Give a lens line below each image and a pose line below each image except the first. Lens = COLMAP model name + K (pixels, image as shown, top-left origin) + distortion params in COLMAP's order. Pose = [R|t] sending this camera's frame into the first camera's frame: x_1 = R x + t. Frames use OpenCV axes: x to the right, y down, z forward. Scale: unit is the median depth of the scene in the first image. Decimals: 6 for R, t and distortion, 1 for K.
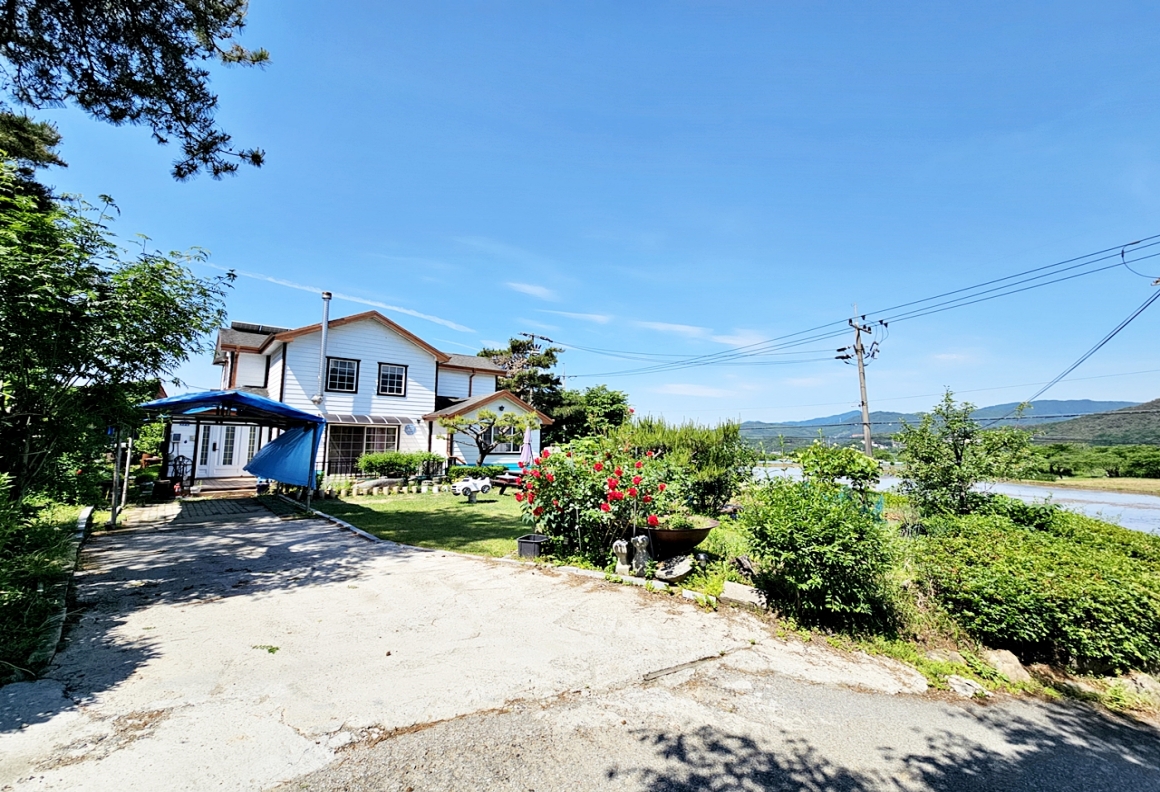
lens RADIAL K [[473.9, 0, 579.2], [0, 473.9, 387.6], [0, 0, 1]] dist [-0.002727, -0.000190]
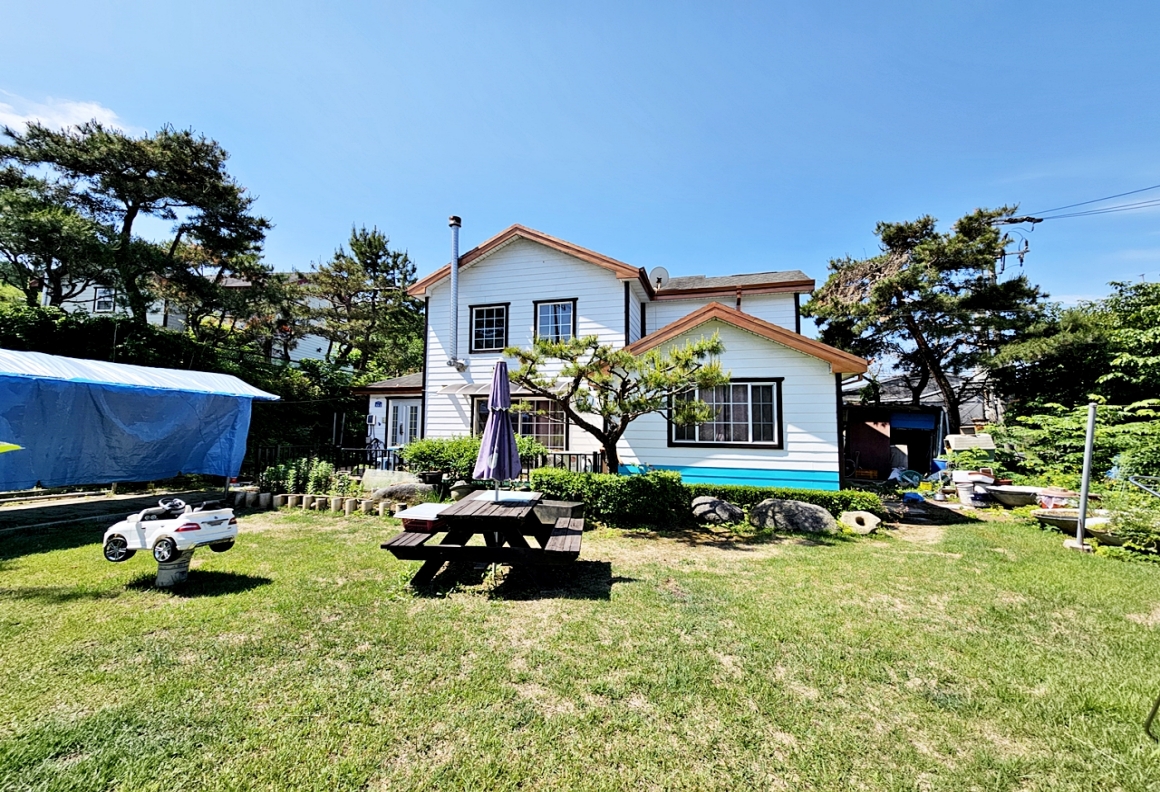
lens RADIAL K [[473.9, 0, 579.2], [0, 473.9, 387.6], [0, 0, 1]] dist [-0.002727, -0.000190]
pose [[0.554043, -0.075626, -0.829046, 0.164377], [0.092927, 0.995260, -0.028686, 0.101679], [0.827285, -0.061147, 0.558444, 0.768214]]
